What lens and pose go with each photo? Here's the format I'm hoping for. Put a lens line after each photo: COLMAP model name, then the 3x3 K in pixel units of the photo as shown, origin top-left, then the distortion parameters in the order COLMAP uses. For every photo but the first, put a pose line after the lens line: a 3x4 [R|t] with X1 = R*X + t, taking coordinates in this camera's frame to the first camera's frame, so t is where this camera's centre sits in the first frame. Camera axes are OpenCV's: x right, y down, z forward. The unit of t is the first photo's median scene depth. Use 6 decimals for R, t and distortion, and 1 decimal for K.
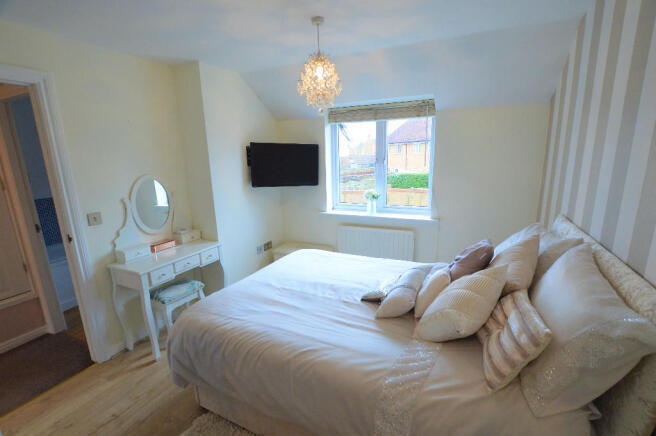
lens RADIAL K [[296.8, 0, 338.9], [0, 296.8, 219.5], [0, 0, 1]] dist [-0.000178, 0.000030]
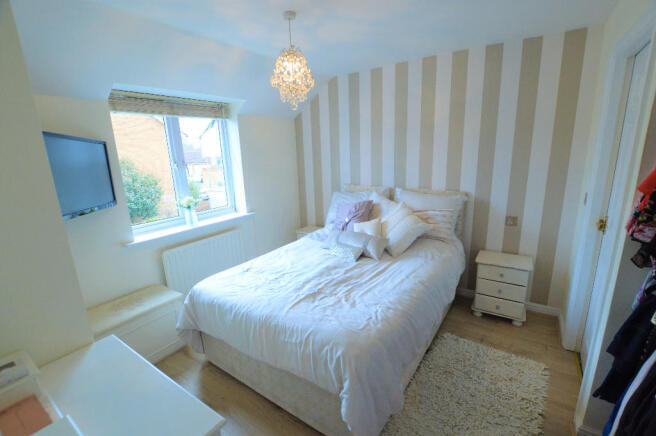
lens RADIAL K [[296.8, 0, 338.9], [0, 296.8, 219.5], [0, 0, 1]] dist [-0.000178, 0.000030]
pose [[0.179667, -0.223738, 0.957946, -0.701052], [0.238943, 0.954555, 0.178131, -0.096637], [-0.954267, 0.196890, 0.224963, 0.446385]]
